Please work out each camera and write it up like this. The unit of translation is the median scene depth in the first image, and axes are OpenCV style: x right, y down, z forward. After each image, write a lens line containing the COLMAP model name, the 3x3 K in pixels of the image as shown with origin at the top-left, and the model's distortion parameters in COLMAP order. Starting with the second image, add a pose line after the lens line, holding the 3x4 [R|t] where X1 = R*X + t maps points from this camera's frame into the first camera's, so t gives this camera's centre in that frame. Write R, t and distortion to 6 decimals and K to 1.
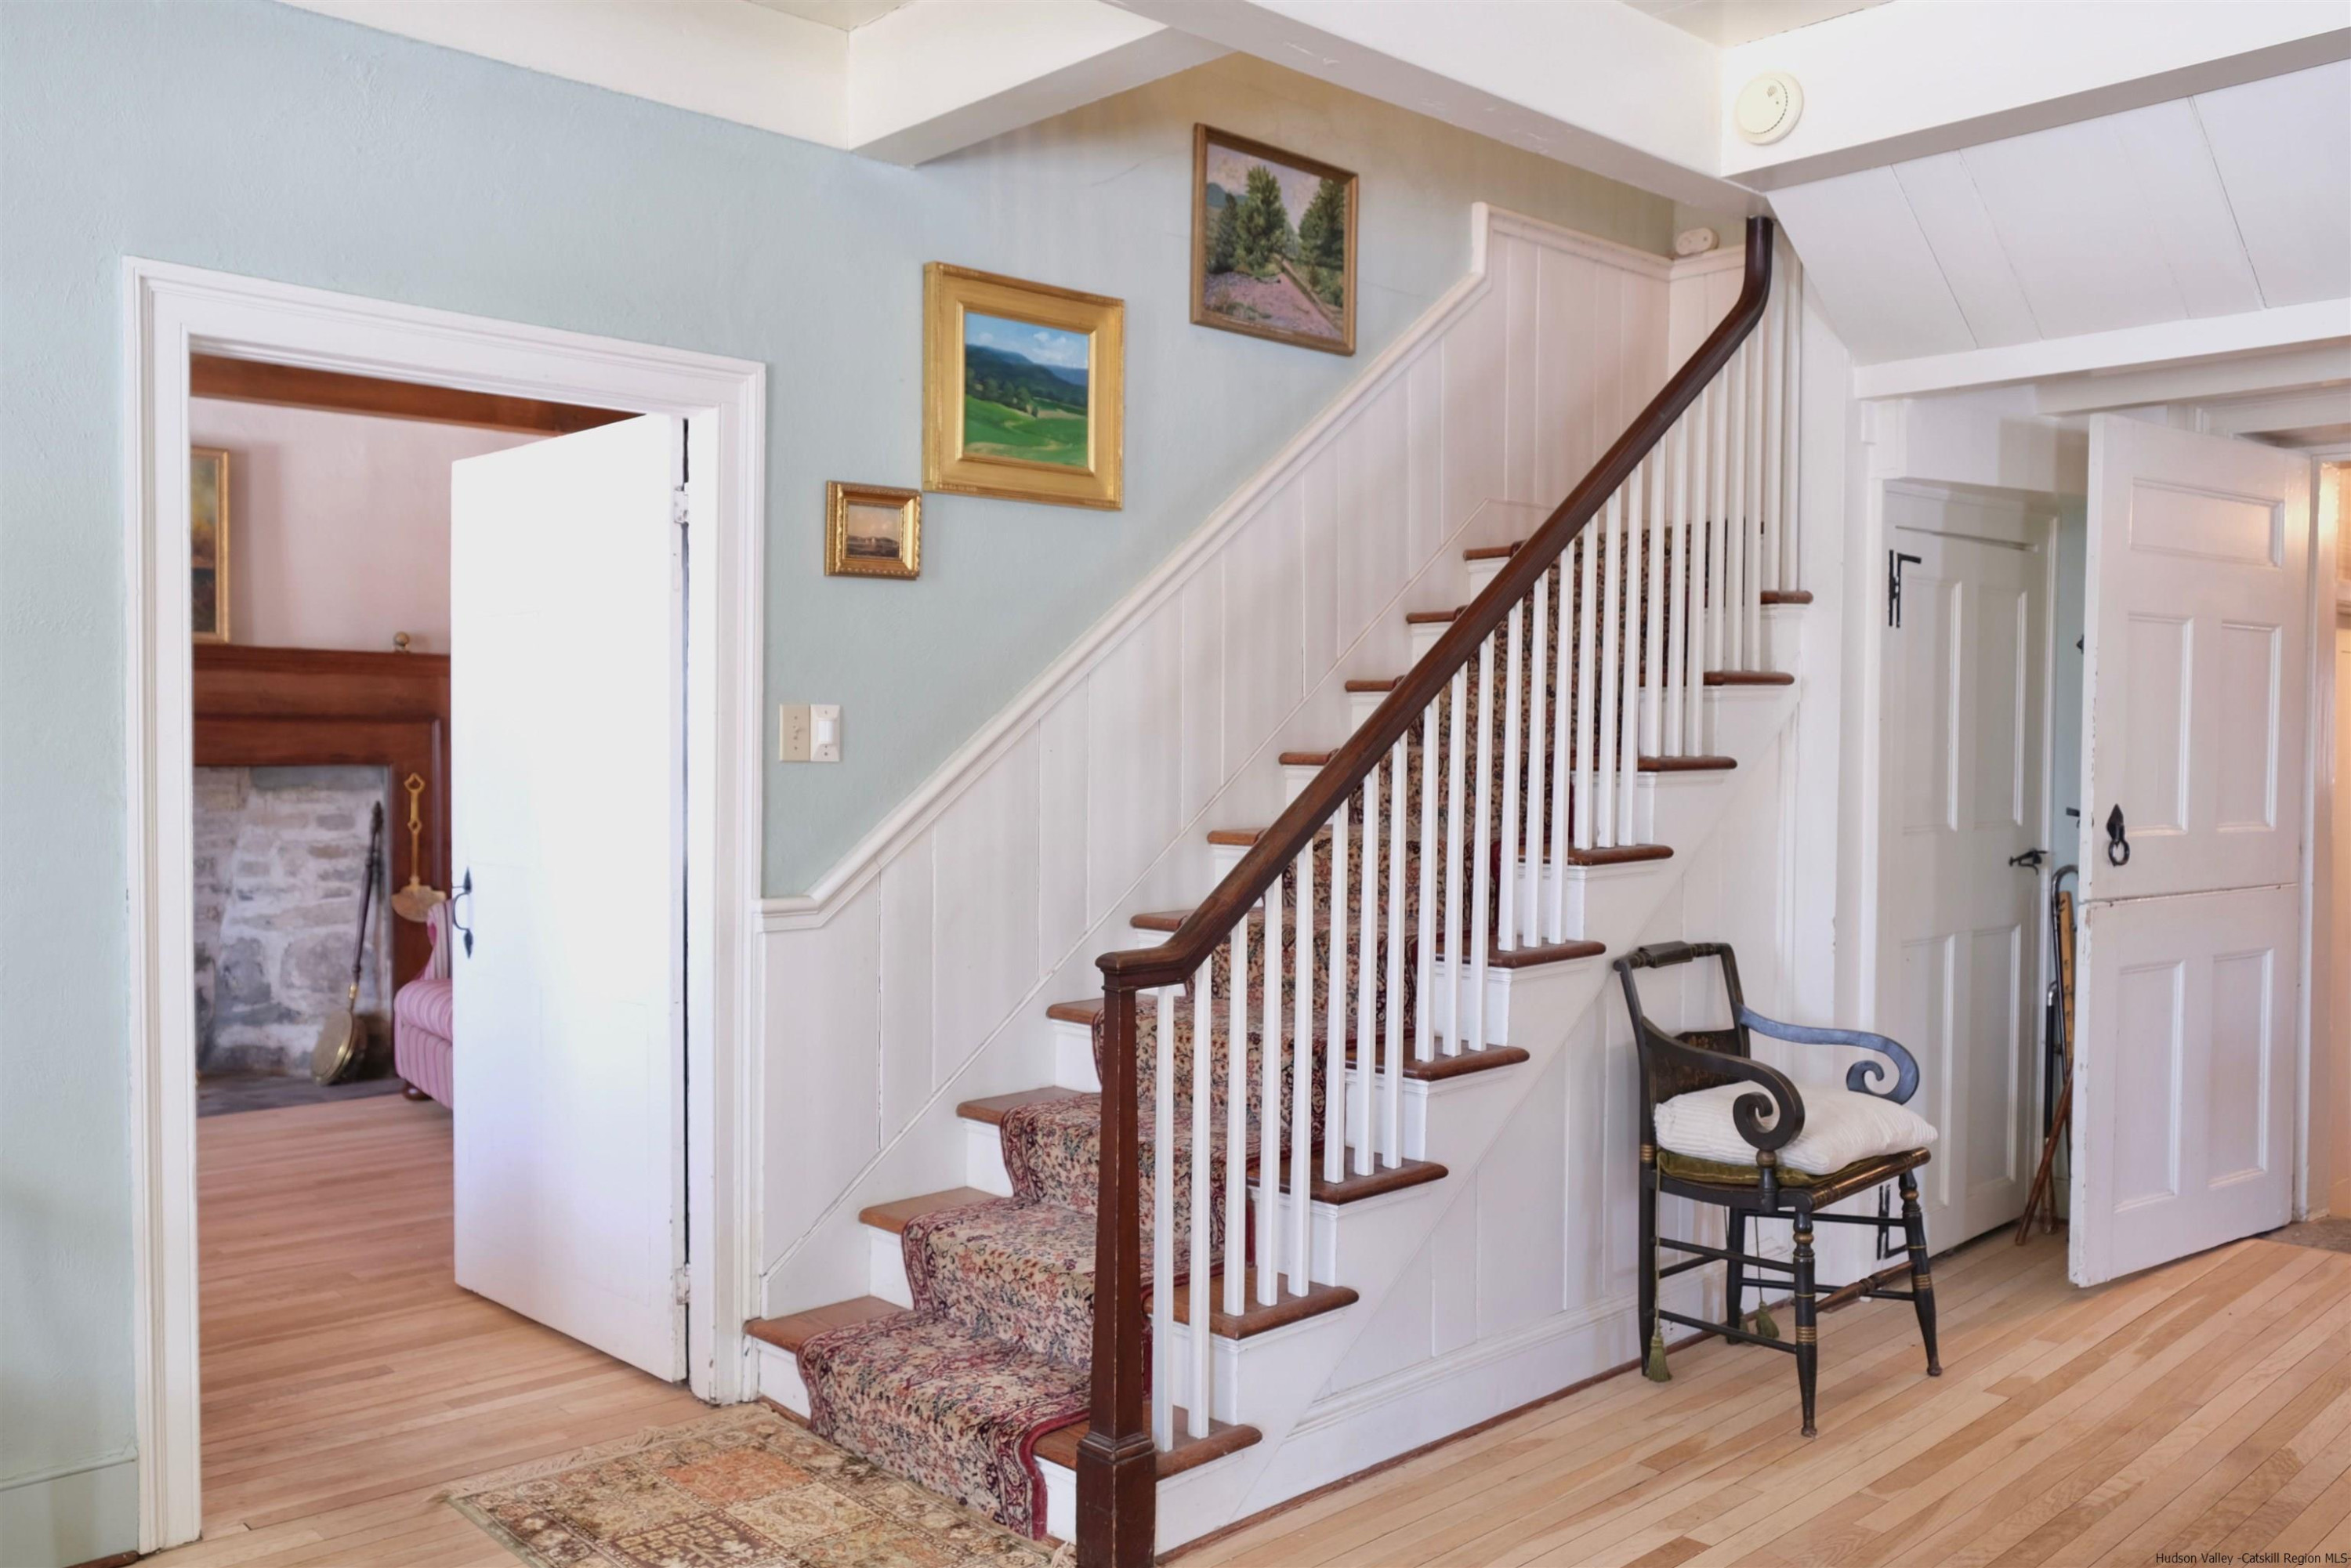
lens RADIAL K [[1937.6, 0, 1135.0], [0, 1937.6, 808.4], [0, 0, 1]] dist [-0.036223, 0.053210]
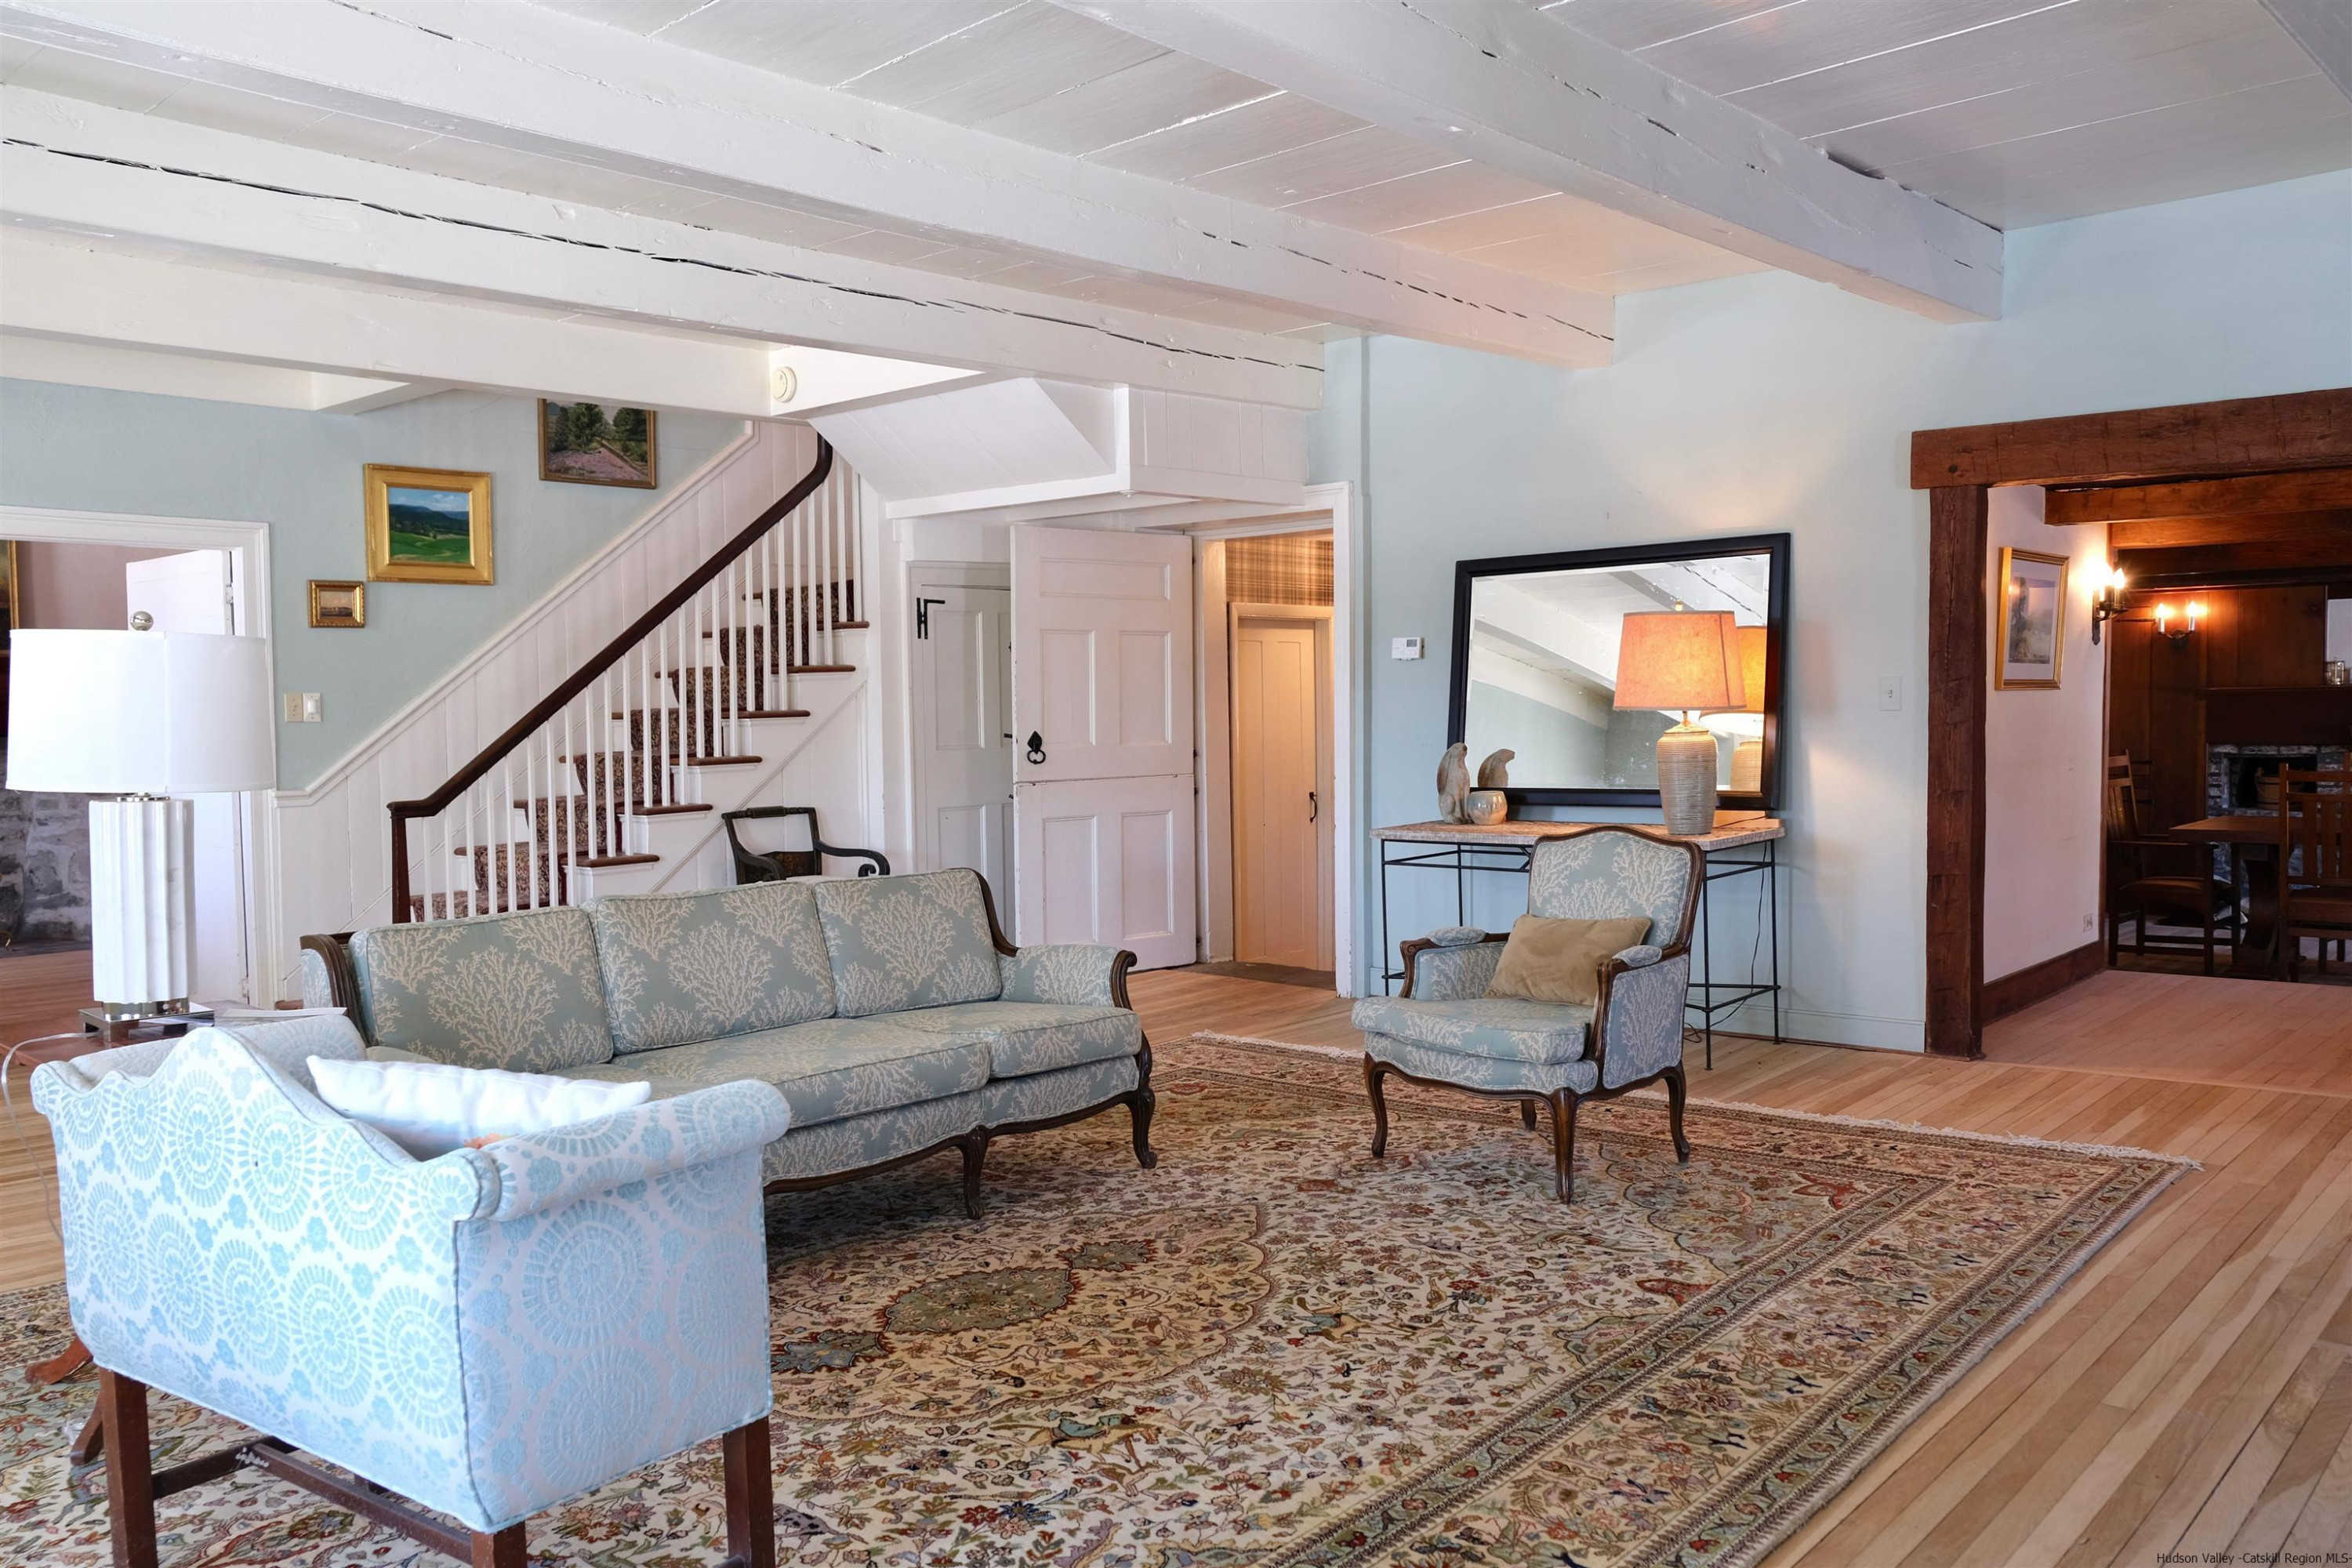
lens RADIAL K [[1859.2, 0, 1141.8], [0, 1859.2, 810.5], [0, 0, 1]] dist [-0.050443, 0.061206]
pose [[0.996732, -0.023588, 0.077264, 0.291199], [0.021880, 0.999499, 0.022868, 0.022577], [-0.077764, -0.021103, 0.996748, -0.512503]]
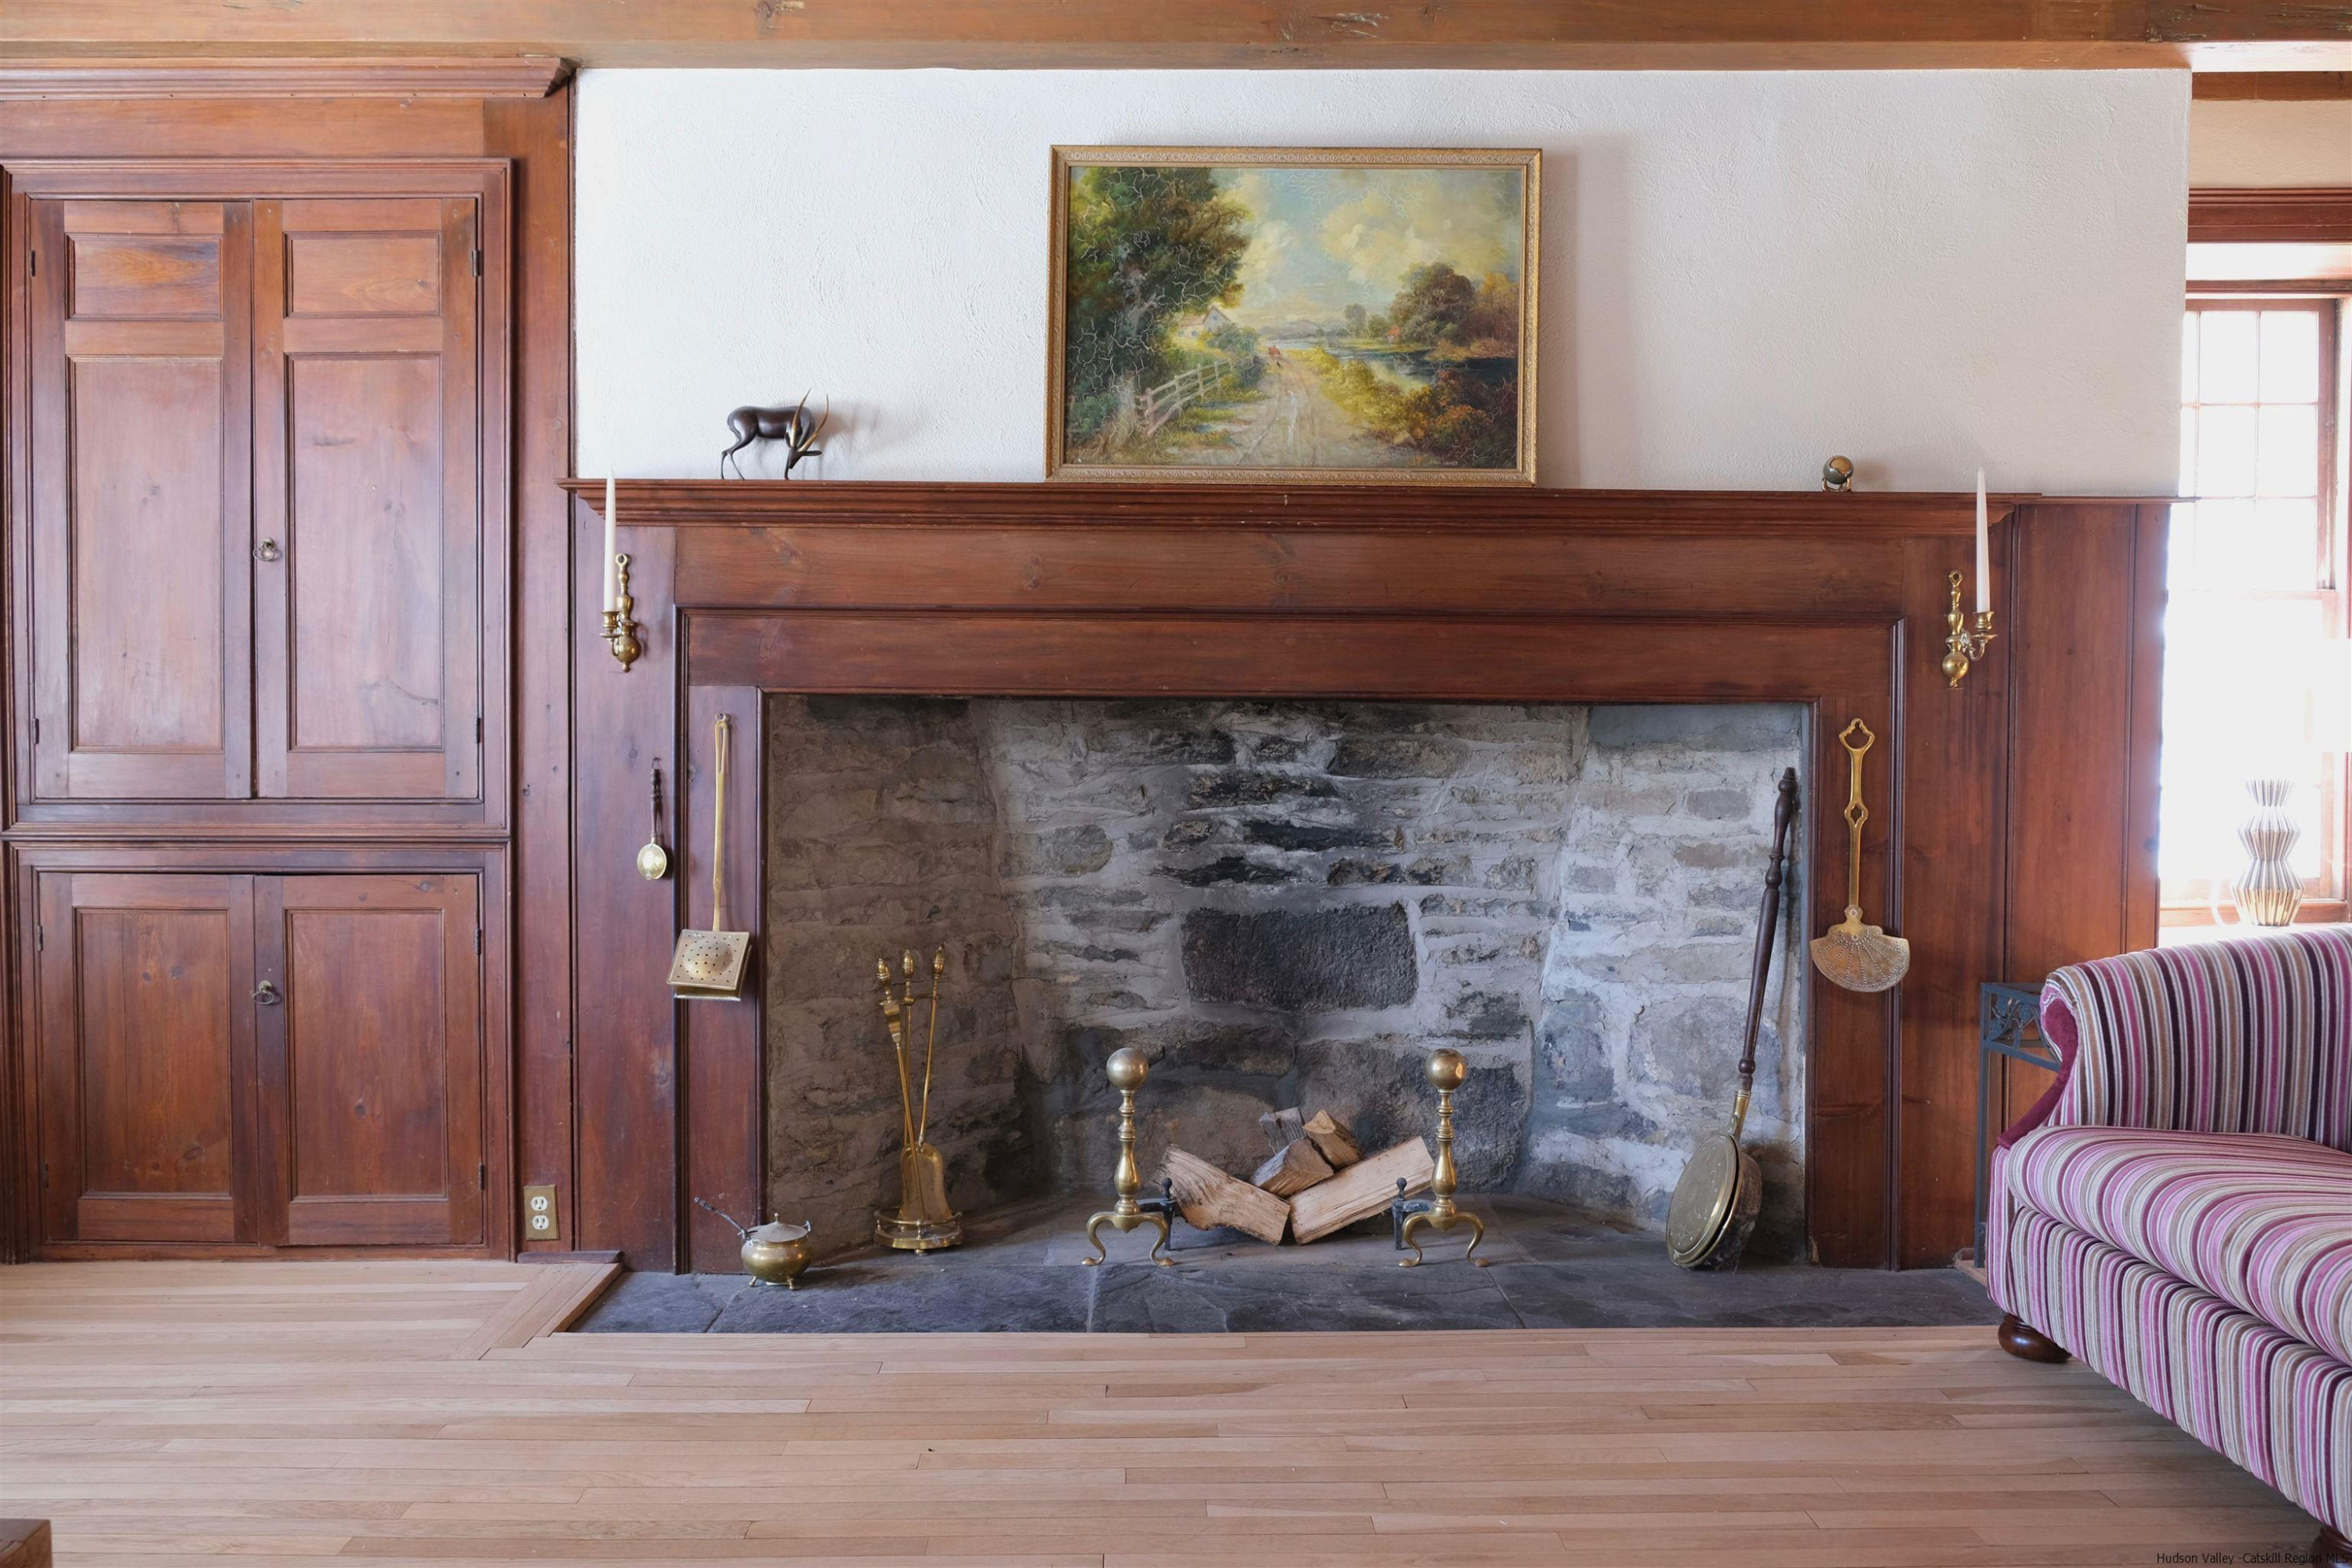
lens RADIAL K [[1938.5, 0, 1135.4], [0, 1938.5, 808.4], [0, 0, 1]] dist [-0.036223, 0.053210]
pose [[0.753107, 0.019129, -0.657619, -0.167714], [-0.018851, 0.999794, 0.007495, 0.007245], [0.657627, 0.006752, 0.753313, 0.455293]]
